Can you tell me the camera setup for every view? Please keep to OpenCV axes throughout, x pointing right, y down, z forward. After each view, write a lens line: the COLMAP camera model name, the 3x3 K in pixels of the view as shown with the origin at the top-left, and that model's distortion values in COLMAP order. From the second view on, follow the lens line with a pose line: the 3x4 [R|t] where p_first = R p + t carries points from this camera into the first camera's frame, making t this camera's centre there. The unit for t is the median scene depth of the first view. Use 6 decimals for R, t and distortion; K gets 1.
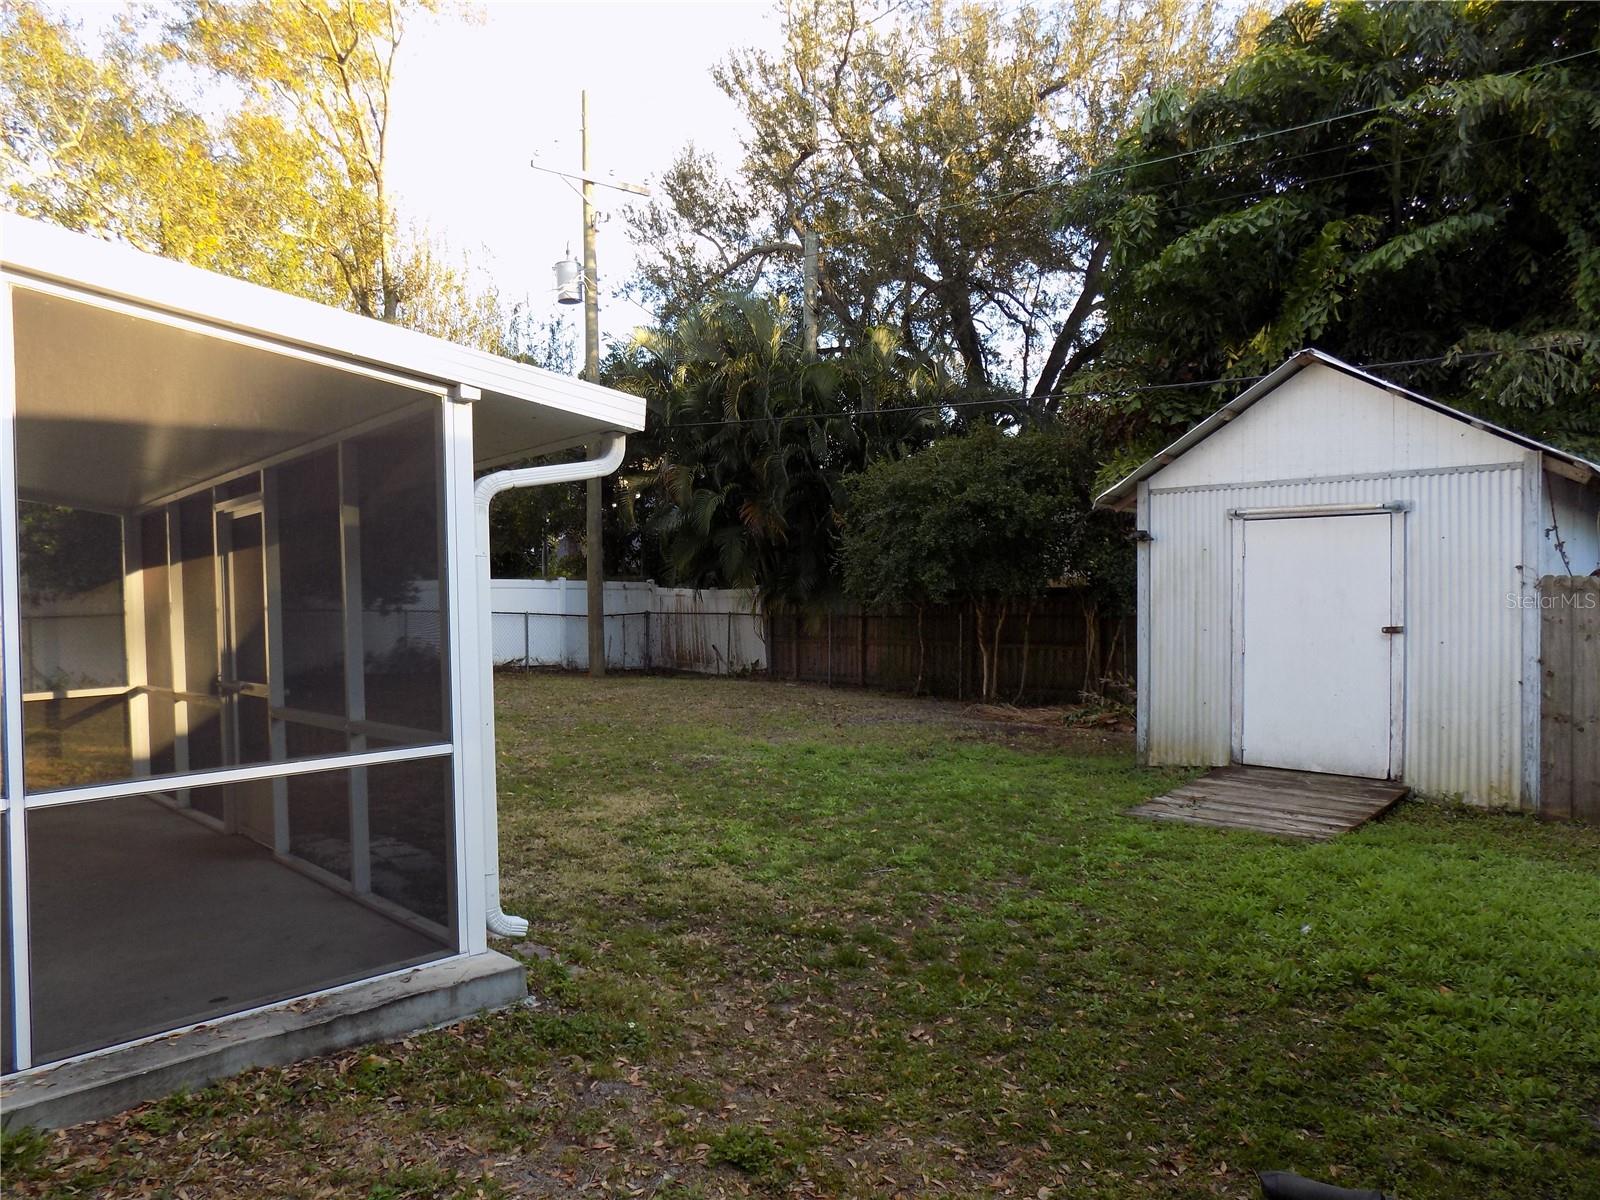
lens RADIAL K [[1090.8, 0, 803.4], [0, 1090.8, 596.9], [0, 0, 1]] dist [-0.063069, 0.062367]
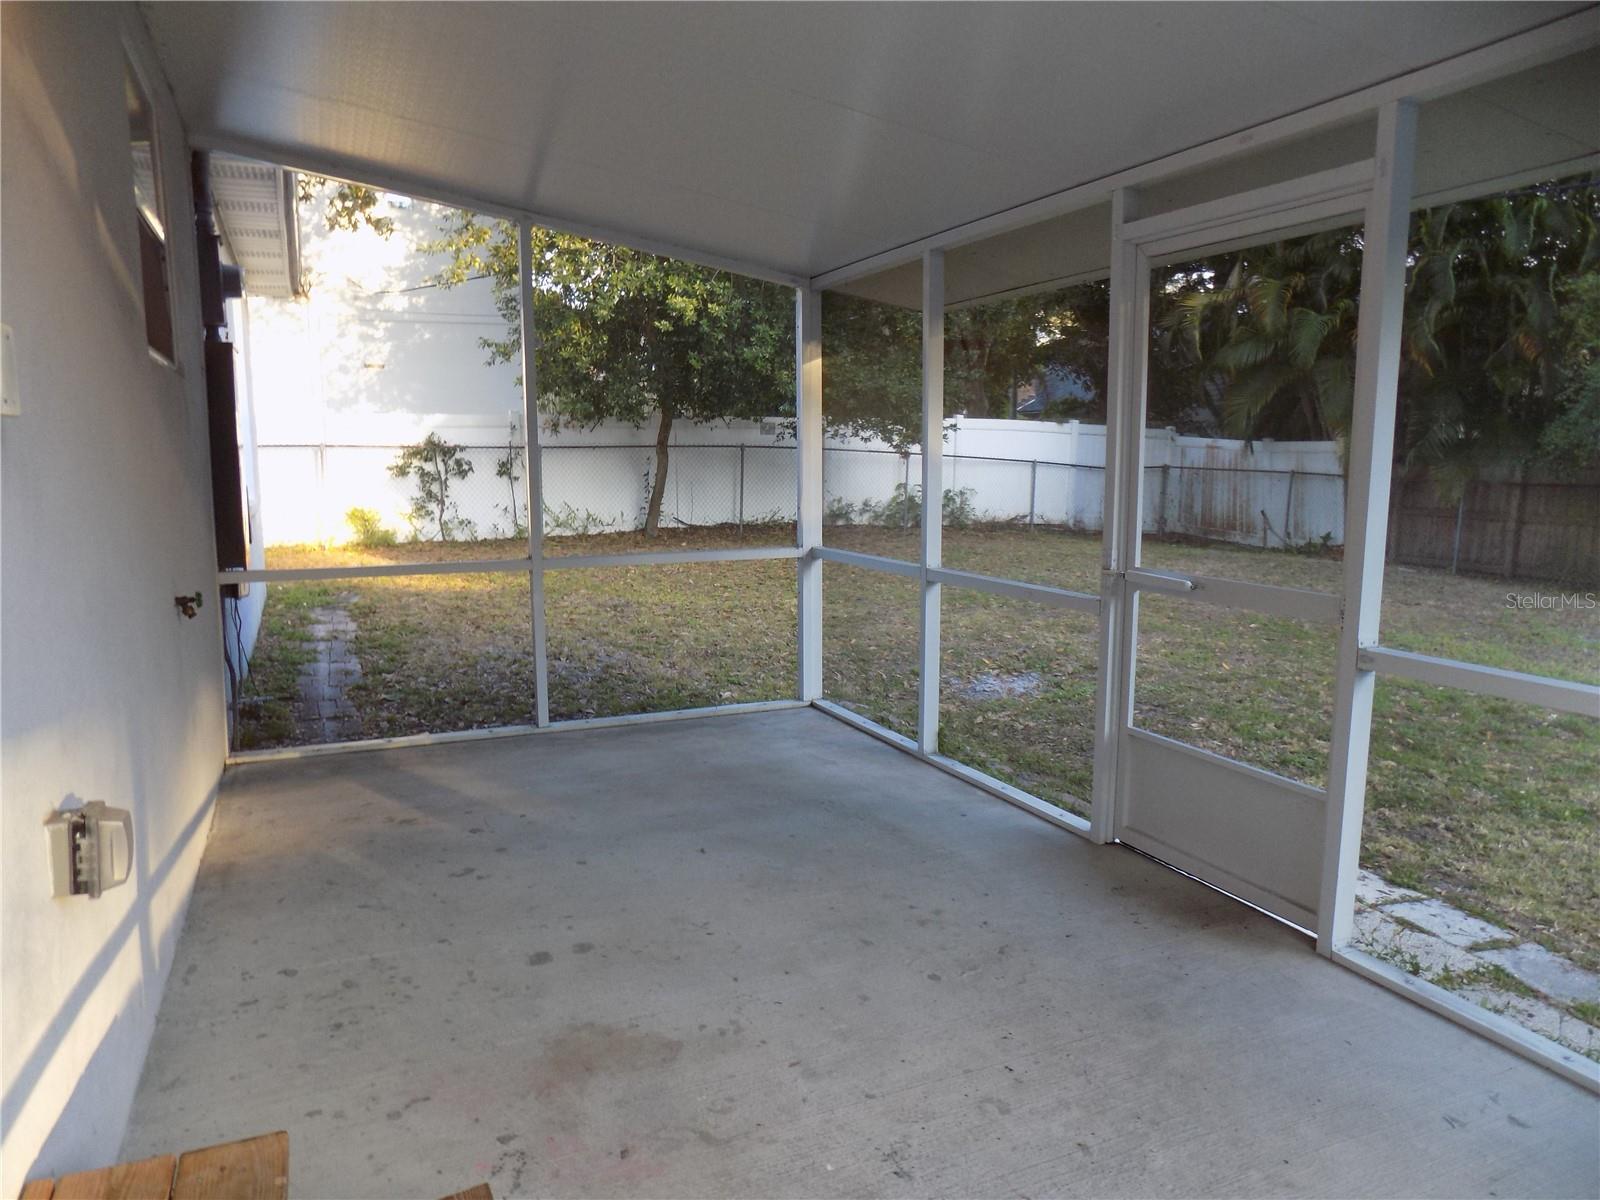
lens RADIAL K [[1090.8, 0, 784.2], [0, 1090.8, 614.0], [0, 0, 1]] dist [-0.063069, 0.062367]
pose [[0.943592, 0.081004, -0.321048, -0.315049], [-0.031119, 0.987017, 0.157573, 0.009878], [0.329644, -0.138694, 0.933862, 0.258459]]
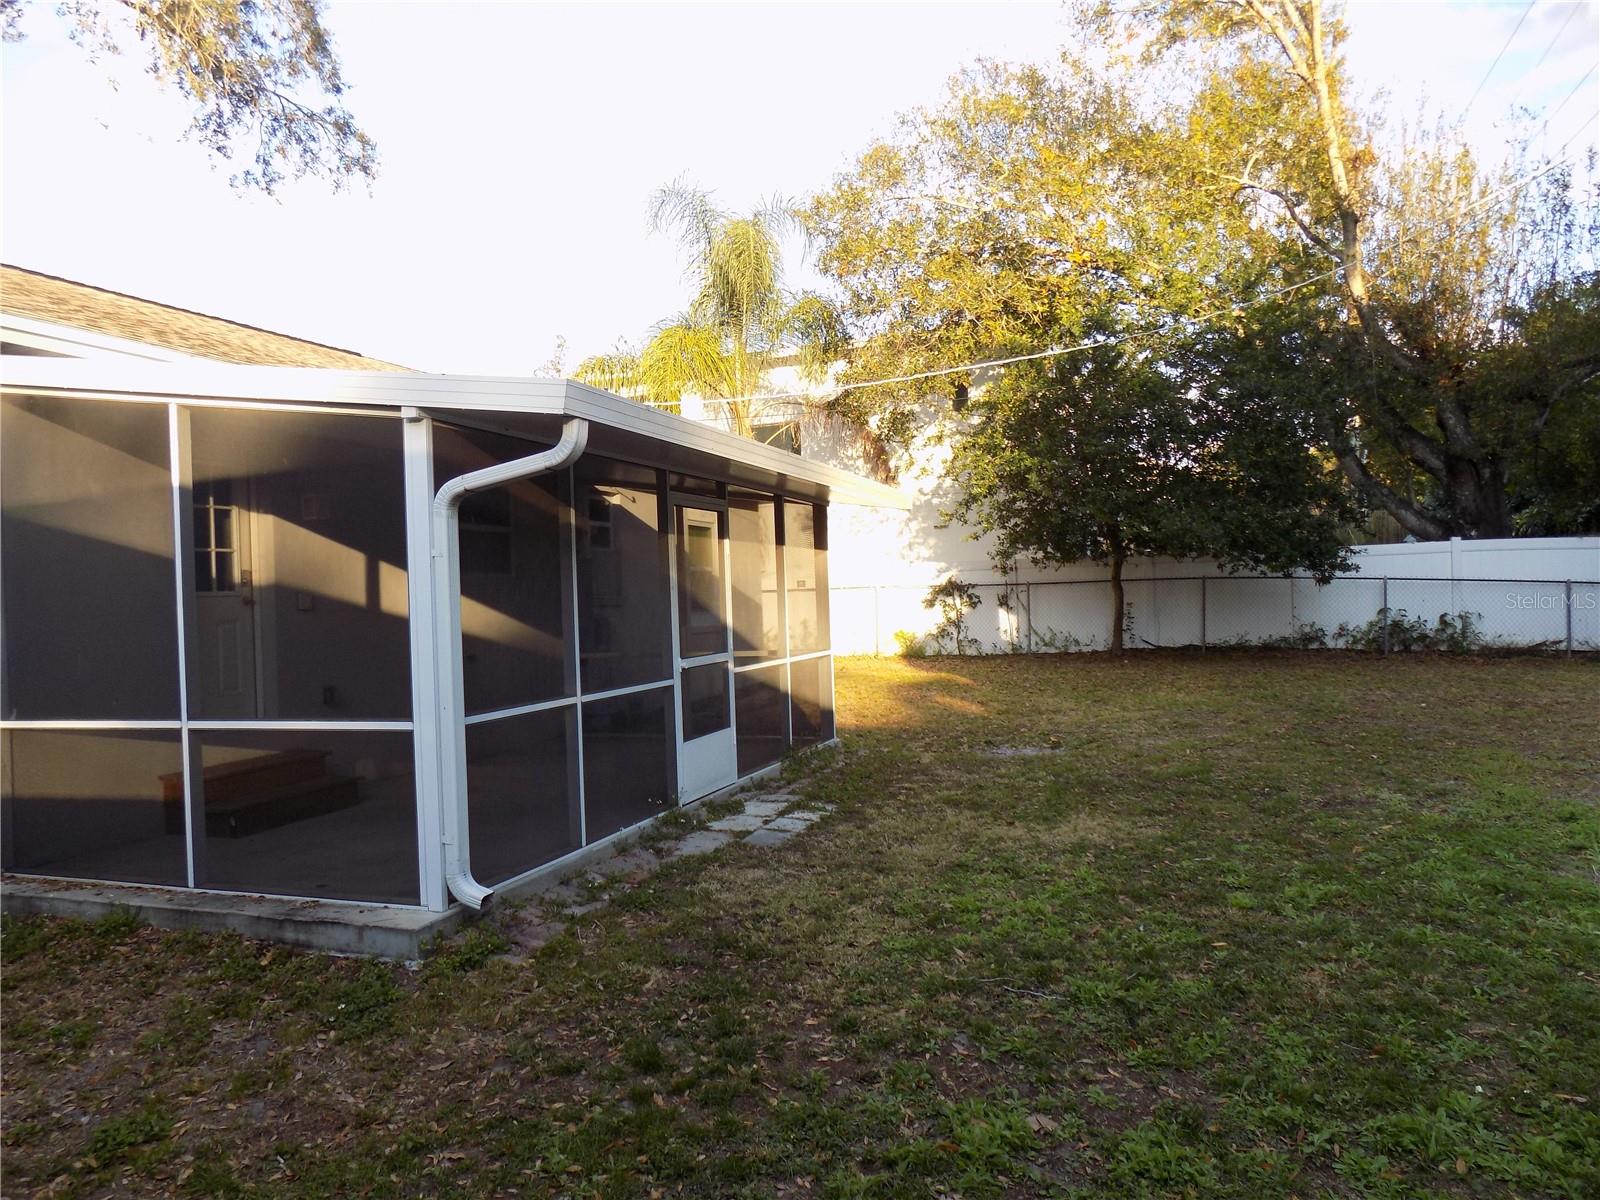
lens RADIAL K [[1090.8, 0, 802.7], [0, 1090.8, 603.3], [0, 0, 1]] dist [-0.063069, 0.062367]
pose [[0.469254, 0.026319, -0.882671, 0.330990], [0.012754, 0.999250, 0.036575, -0.010036], [0.882971, -0.028421, 0.468566, 0.314575]]
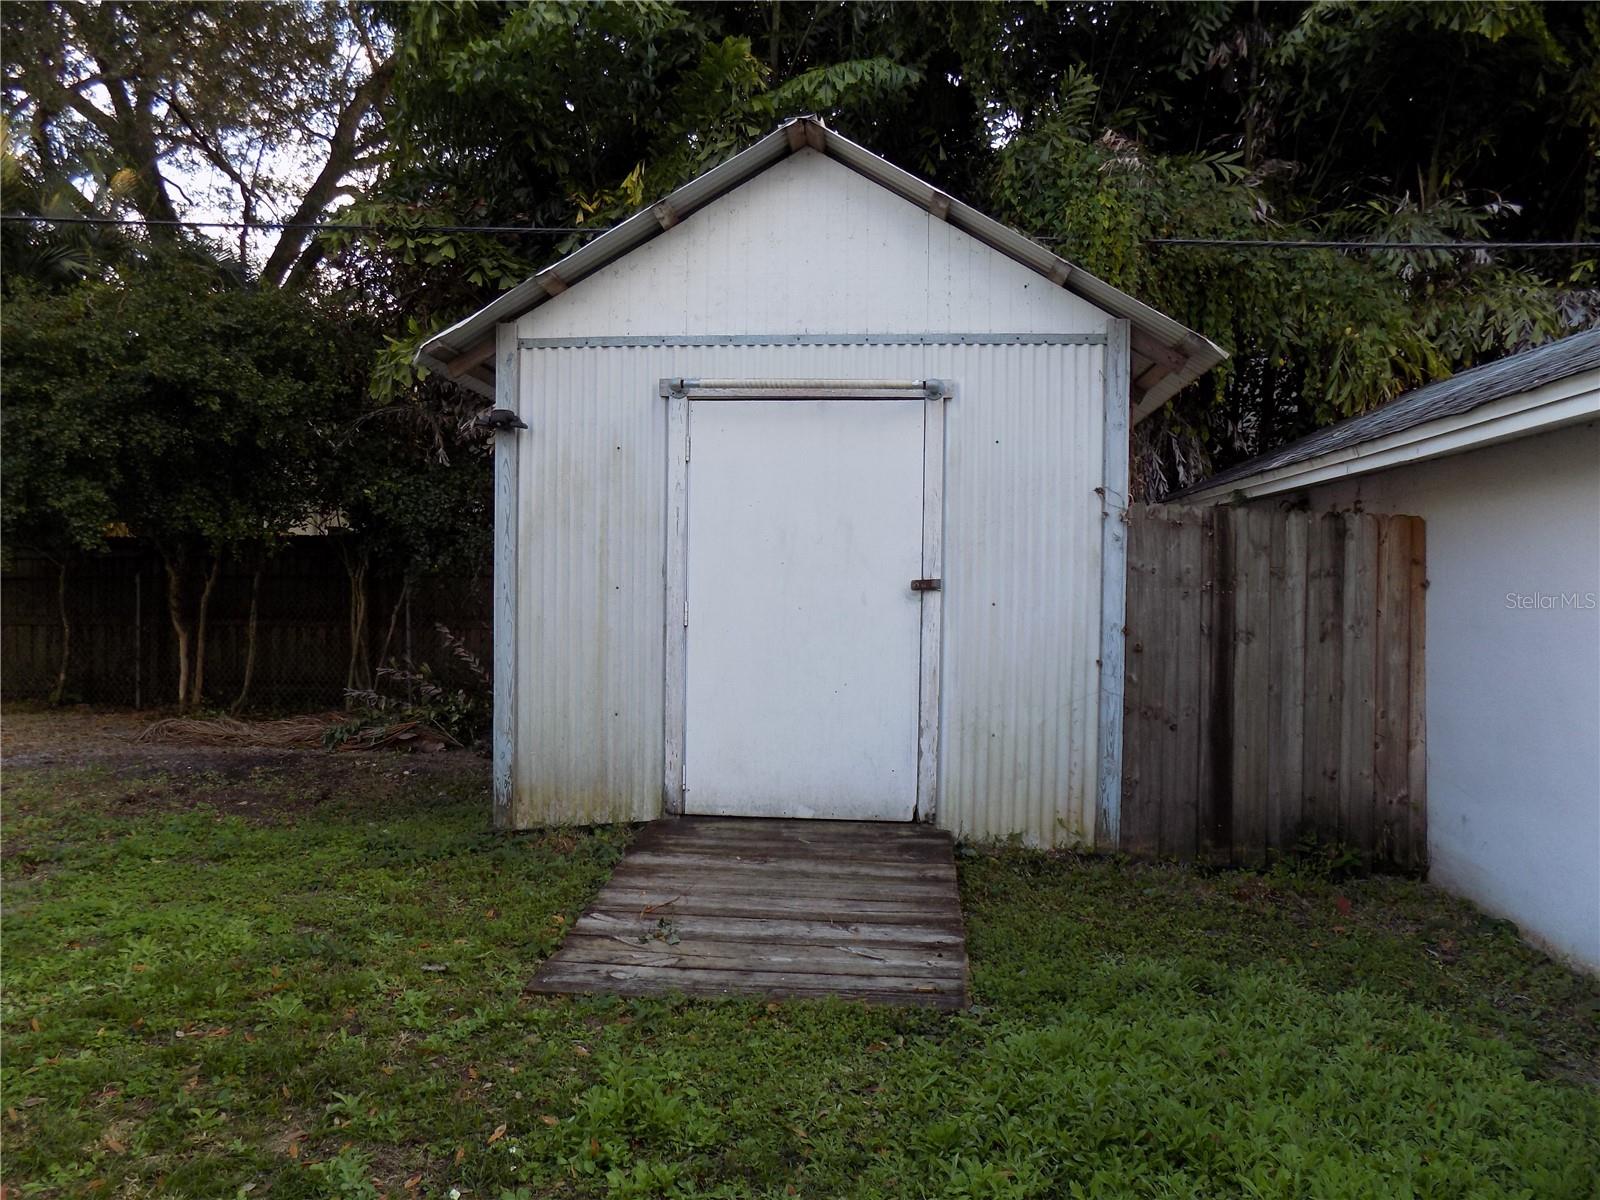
lens RADIAL K [[1090.8, 0, 808.5], [0, 1090.8, 590.8], [0, 0, 1]] dist [-0.063069, 0.062367]
pose [[0.766617, -0.001173, 0.642103, 0.065542], [-0.010759, 0.999834, 0.014672, 0.019183], [-0.642014, -0.018156, 0.766478, 0.421687]]
